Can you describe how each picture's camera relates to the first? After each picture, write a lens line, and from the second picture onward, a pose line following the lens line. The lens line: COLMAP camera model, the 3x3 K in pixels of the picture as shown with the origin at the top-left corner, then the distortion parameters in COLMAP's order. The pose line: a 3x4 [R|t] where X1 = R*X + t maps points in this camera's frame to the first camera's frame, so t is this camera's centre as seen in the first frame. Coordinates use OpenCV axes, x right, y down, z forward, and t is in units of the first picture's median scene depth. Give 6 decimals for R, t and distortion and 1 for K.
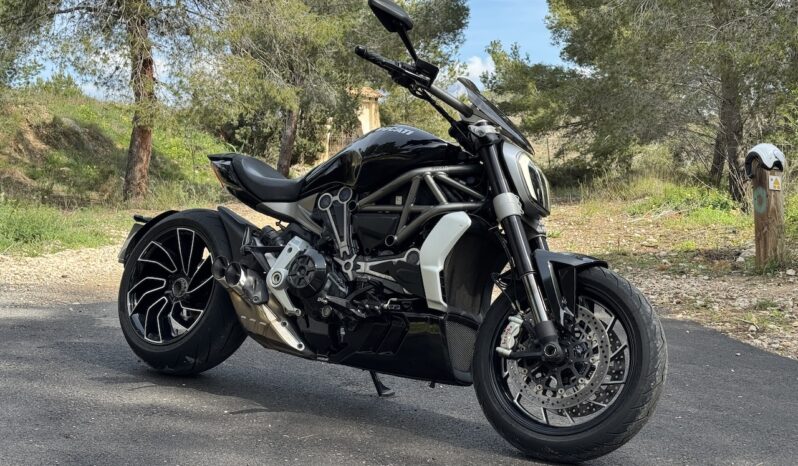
lens RADIAL K [[1091.2, 0, 399.0], [0, 1091.2, 233.0], [0, 0, 1]] dist [0.131564, 0.003729]
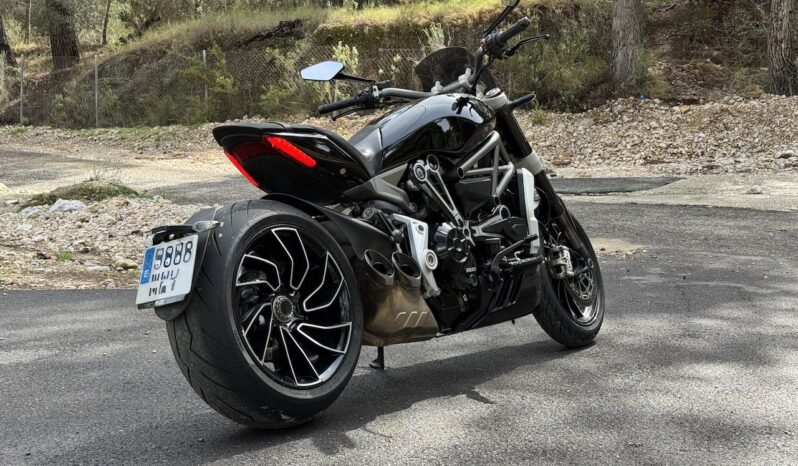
lens RADIAL K [[1091.2, 0, 399.0], [0, 1091.2, 233.0], [0, 0, 1]] dist [0.131564, 0.003729]
pose [[0.033505, -0.132427, 0.990626, -1.055847], [0.056169, 0.989866, 0.130426, -0.105268], [-0.997859, 0.051273, 0.040603, 1.027835]]
